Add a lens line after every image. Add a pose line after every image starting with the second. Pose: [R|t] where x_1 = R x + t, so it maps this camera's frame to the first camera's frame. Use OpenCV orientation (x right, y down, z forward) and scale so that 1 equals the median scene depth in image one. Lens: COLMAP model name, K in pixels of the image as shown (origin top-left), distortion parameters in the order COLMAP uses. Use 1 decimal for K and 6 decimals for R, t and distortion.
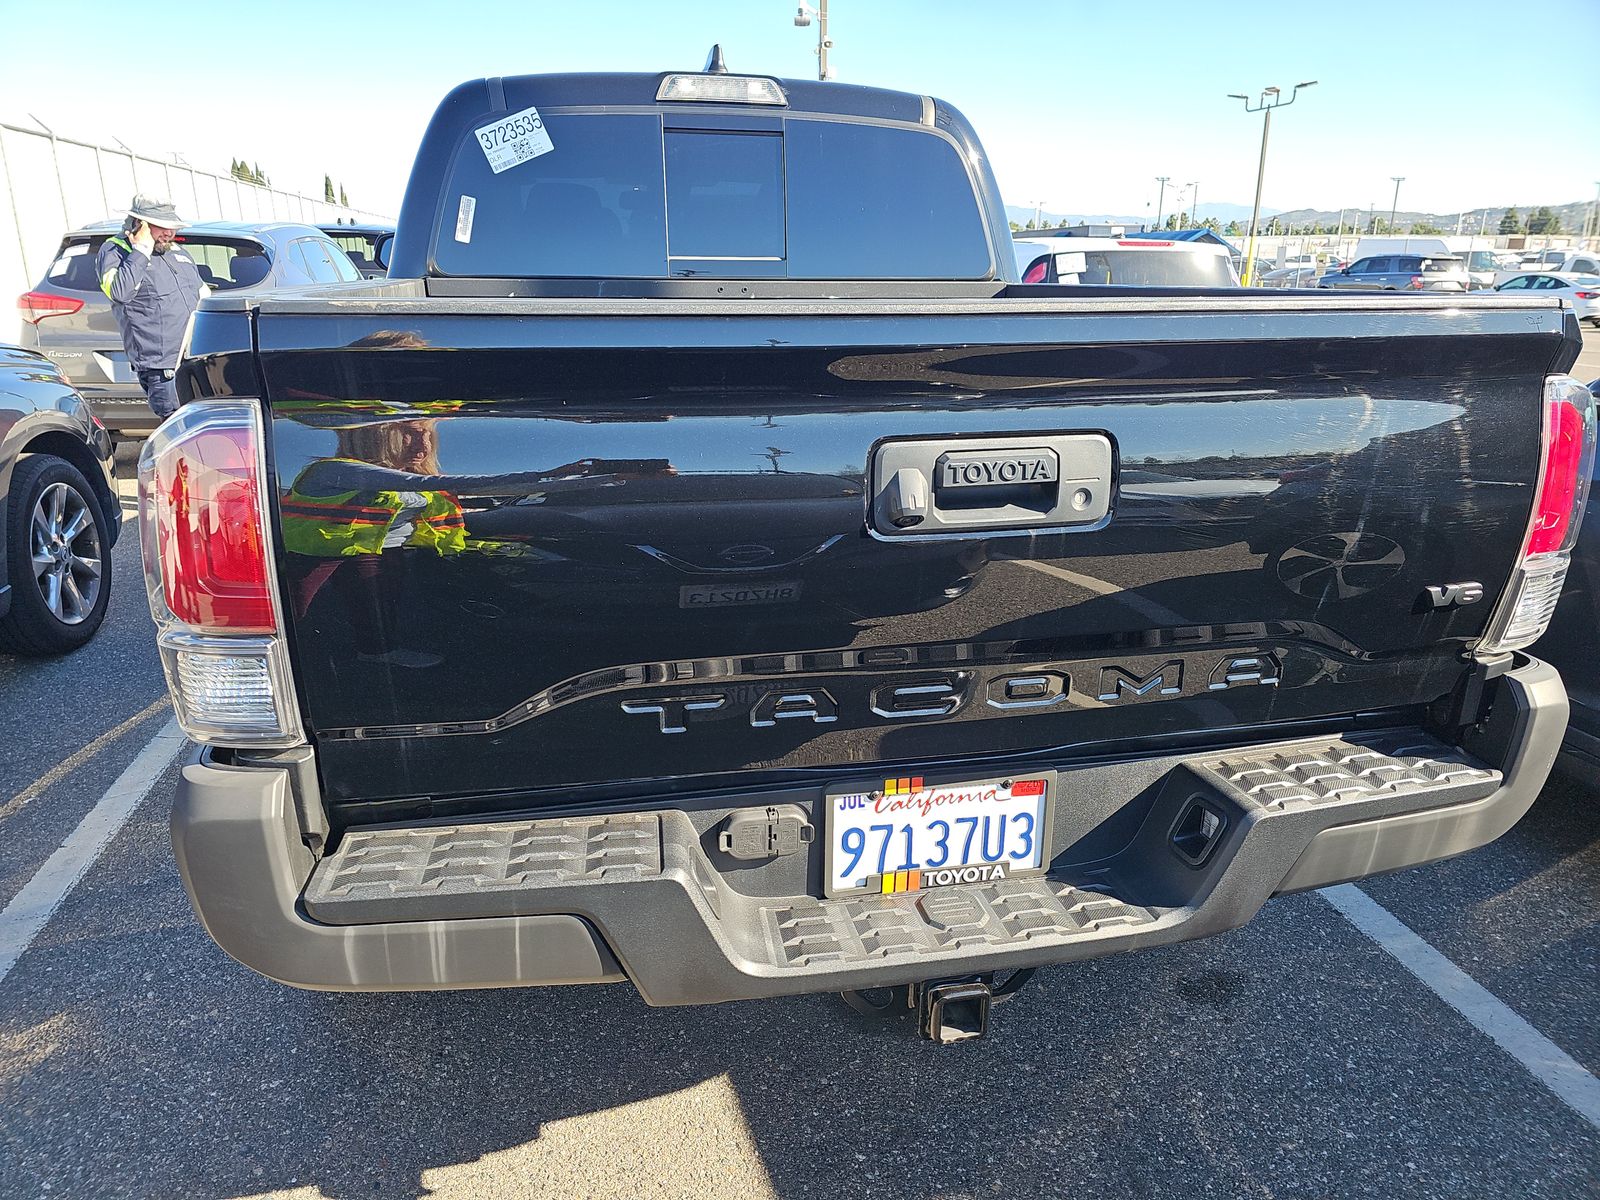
lens RADIAL K [[1027.9, 0, 800.0], [0, 1027.9, 600.0], [0, 0, 1]] dist [0.085823, -0.105618]
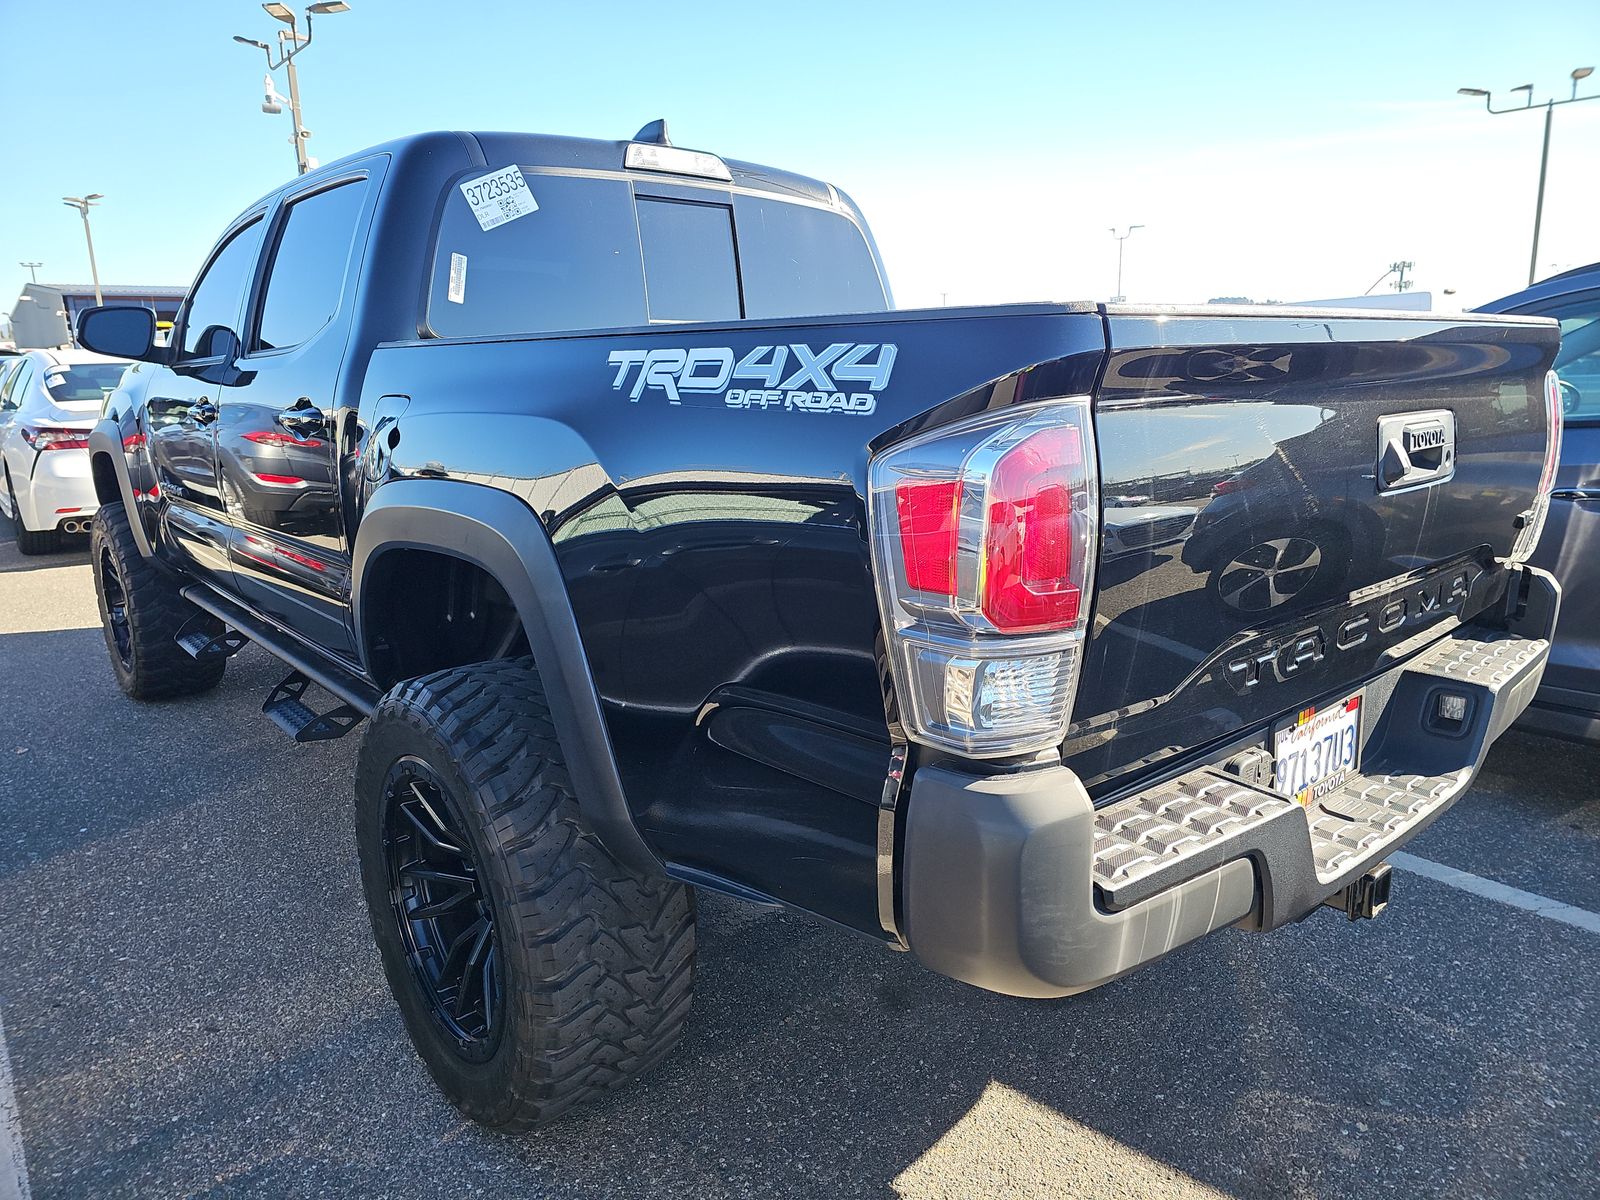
lens RADIAL K [[1027.9, 0, 800.0], [0, 1027.9, 600.0], [0, 0, 1]] dist [0.085823, -0.105618]
pose [[0.879769, -0.124867, 0.458710, -0.514109], [0.164439, 0.985258, -0.047180, 0.004298], [-0.446057, 0.116937, 0.887333, 0.091565]]
